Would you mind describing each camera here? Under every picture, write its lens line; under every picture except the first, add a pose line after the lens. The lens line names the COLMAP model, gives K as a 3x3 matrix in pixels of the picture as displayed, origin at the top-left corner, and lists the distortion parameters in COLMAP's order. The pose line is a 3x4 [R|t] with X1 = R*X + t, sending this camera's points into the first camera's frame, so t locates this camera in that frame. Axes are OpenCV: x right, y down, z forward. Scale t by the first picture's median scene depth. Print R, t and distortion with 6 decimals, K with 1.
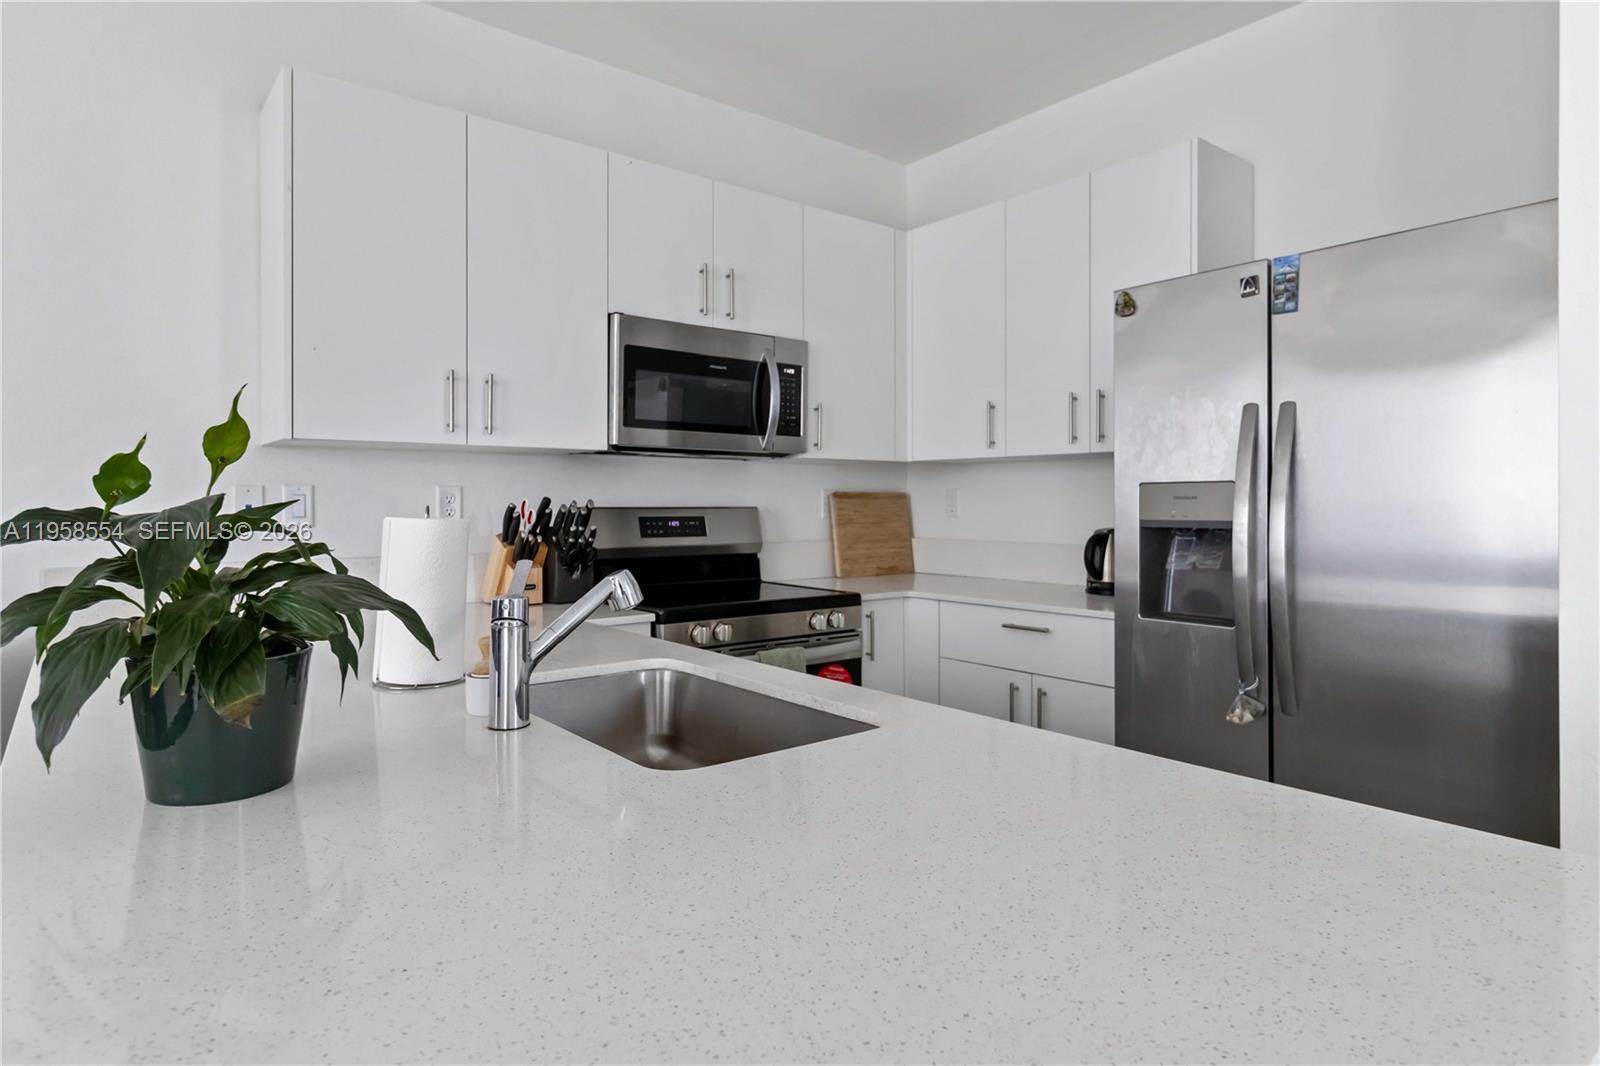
lens RADIAL K [[893.8, 0, 802.2], [0, 893.8, 501.5], [0, 0, 1]] dist [0.000719, 0.000394]
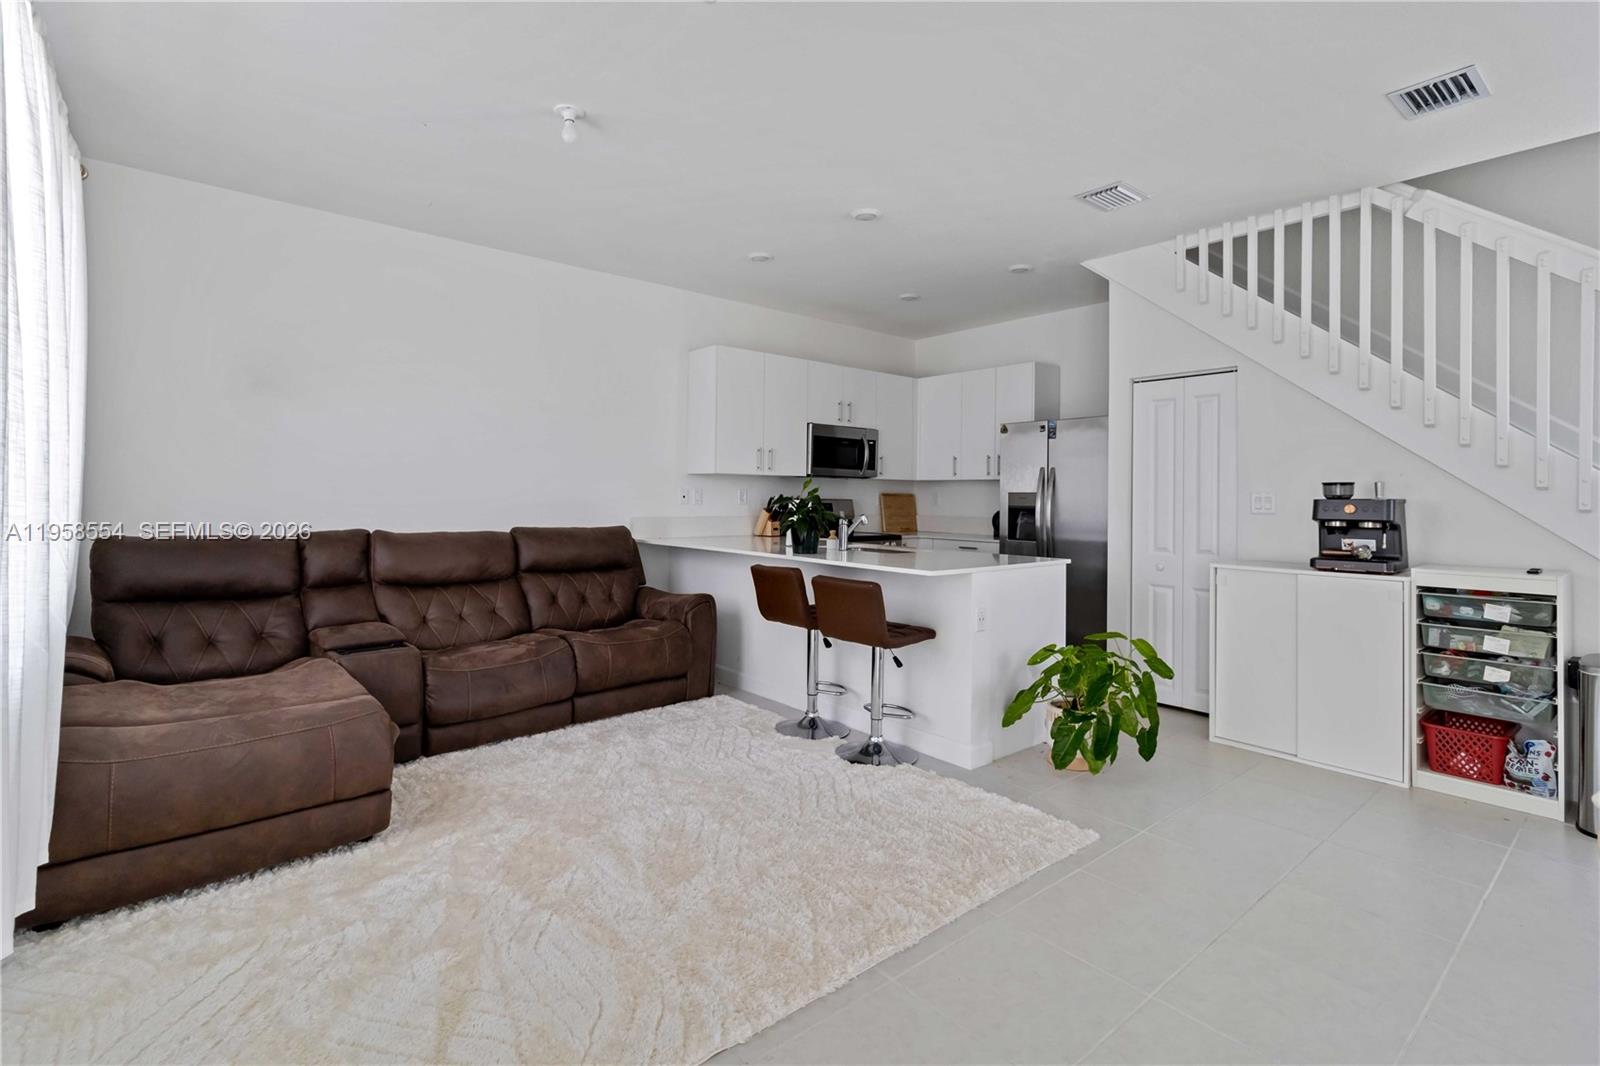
lens RADIAL K [[745.5, 0, 808.4], [0, 745.5, 493.5], [0, 0, 1]] dist [-0.000246, 0.000078]
pose [[0.999449, 0.012244, 0.030848, -0.257781], [-0.012131, 0.999919, -0.003850, -0.000463], [-0.030892, 0.003473, 0.999517, -1.050197]]
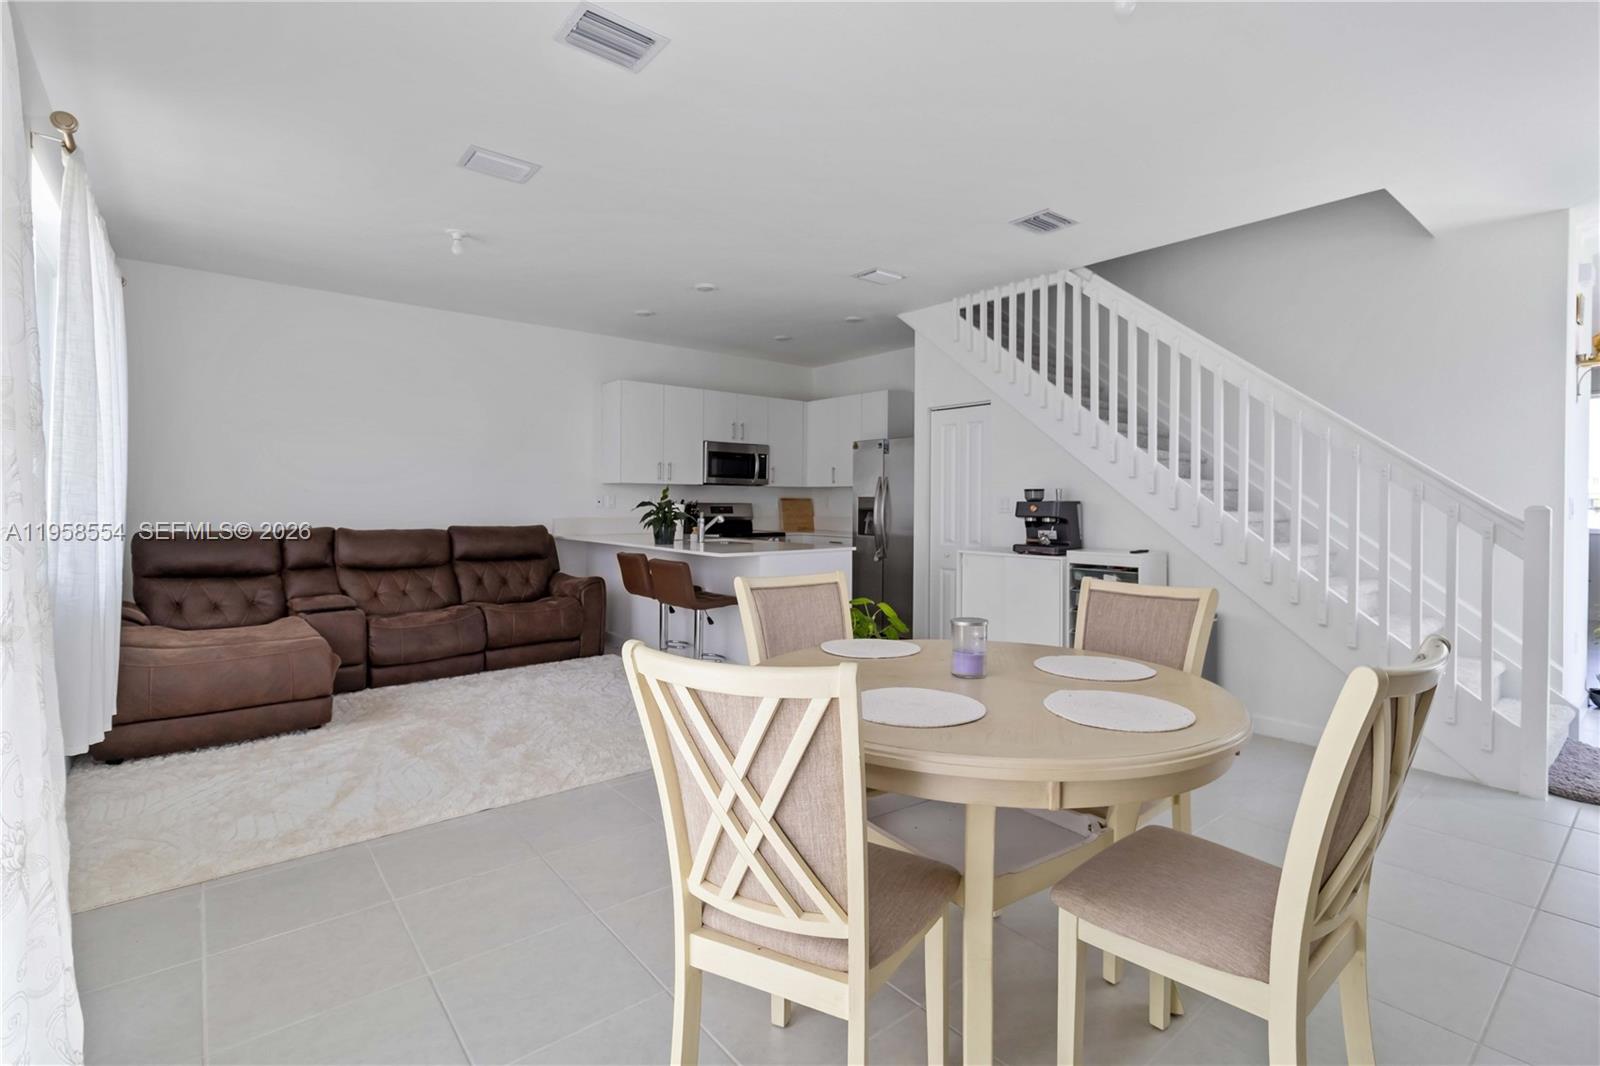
lens RADIAL K [[741.2, 0, 812.4], [0, 741.2, 507.9], [0, 0, 1]] dist [-0.000060, -0.000096]
pose [[0.999804, 0.007159, 0.018440, 0.110224], [-0.007342, 0.999924, 0.009882, -0.004239], [-0.018367, -0.010016, 0.999781, -1.488403]]
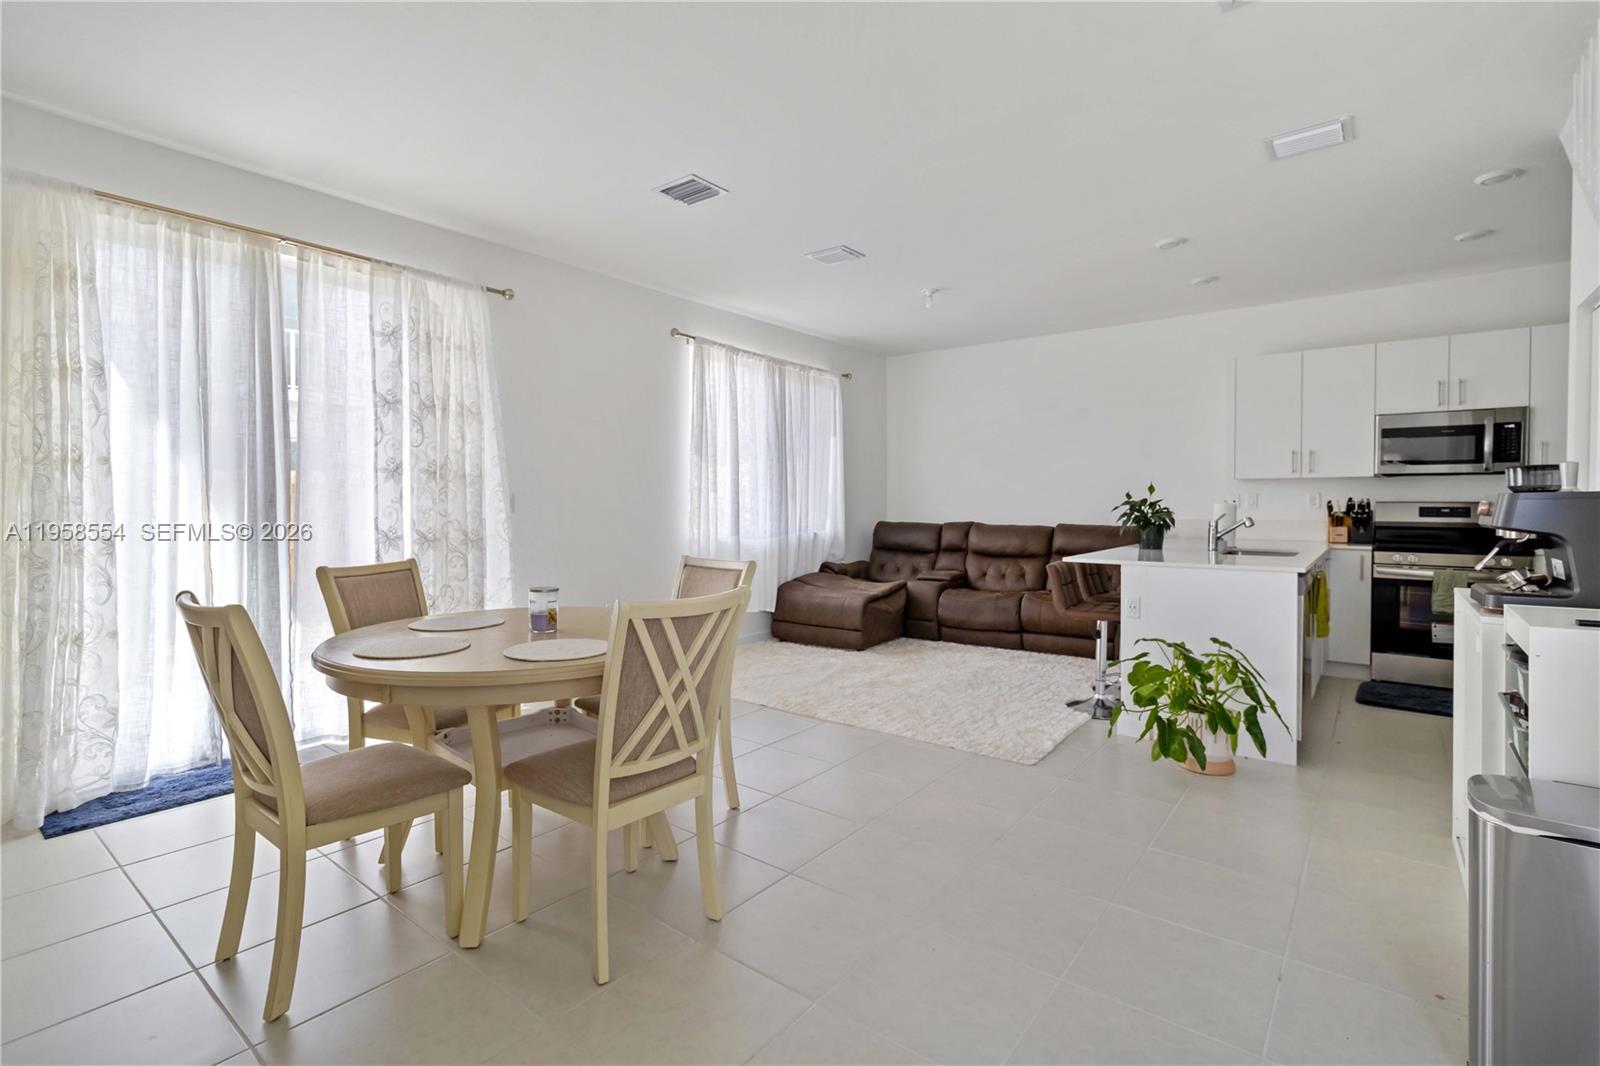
lens RADIAL K [[741.2, 0, 812.4], [0, 741.2, 507.9], [0, 0, 1]] dist [-0.000060, -0.000096]
pose [[0.233006, 0.009101, -0.972433, 1.171222], [0.001856, 0.999950, 0.009803, 0.001431], [0.972474, -0.004089, 0.232977, -0.744043]]
